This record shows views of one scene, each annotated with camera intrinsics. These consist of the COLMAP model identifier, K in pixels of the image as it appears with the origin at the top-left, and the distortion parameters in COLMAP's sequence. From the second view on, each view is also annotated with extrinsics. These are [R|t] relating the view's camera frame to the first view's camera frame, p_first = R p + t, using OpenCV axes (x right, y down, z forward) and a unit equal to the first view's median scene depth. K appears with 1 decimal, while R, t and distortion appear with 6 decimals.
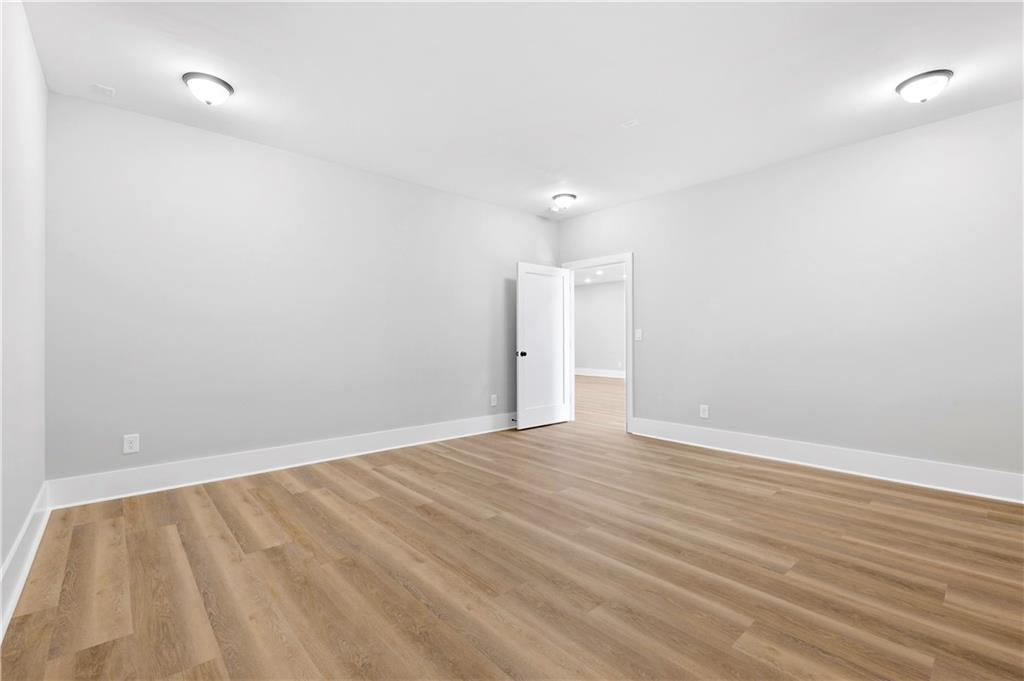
lens RADIAL K [[450.9, 0, 513.8], [0, 450.9, 339.5], [0, 0, 1]] dist [0.000806, 0.000458]
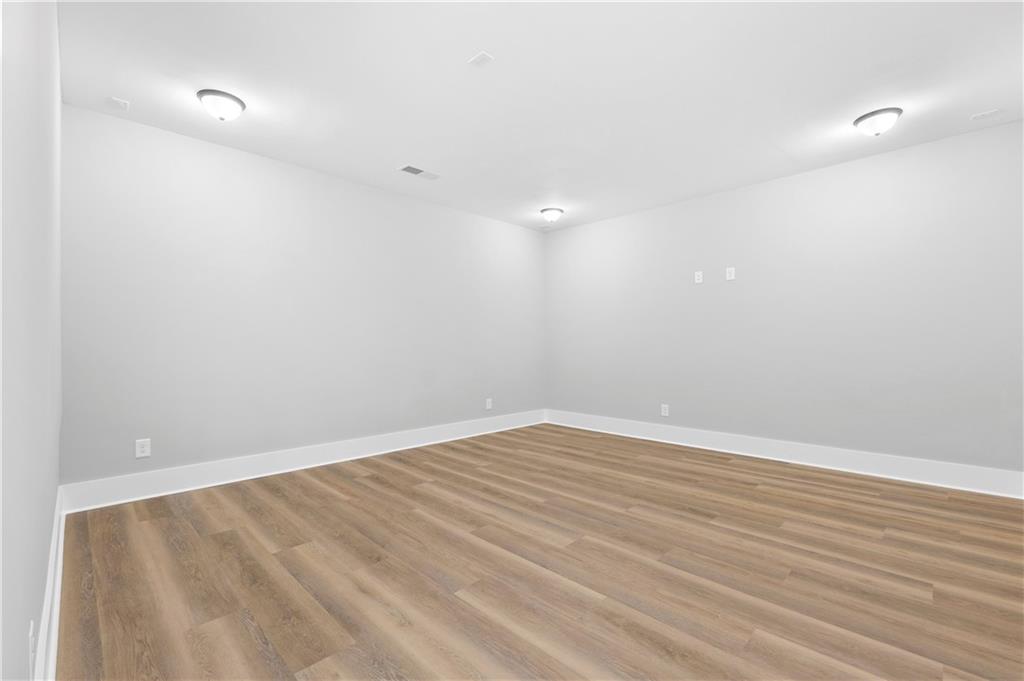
lens RADIAL K [[450.9, 0, 510.1], [0, 450.9, 341.9], [0, 0, 1]] dist [0.000806, 0.000458]
pose [[-0.998481, 0.004027, -0.054953, 0.291633], [0.004198, 0.999987, -0.002988, -0.006789], [0.054940, -0.003214, -0.998484, 2.008773]]
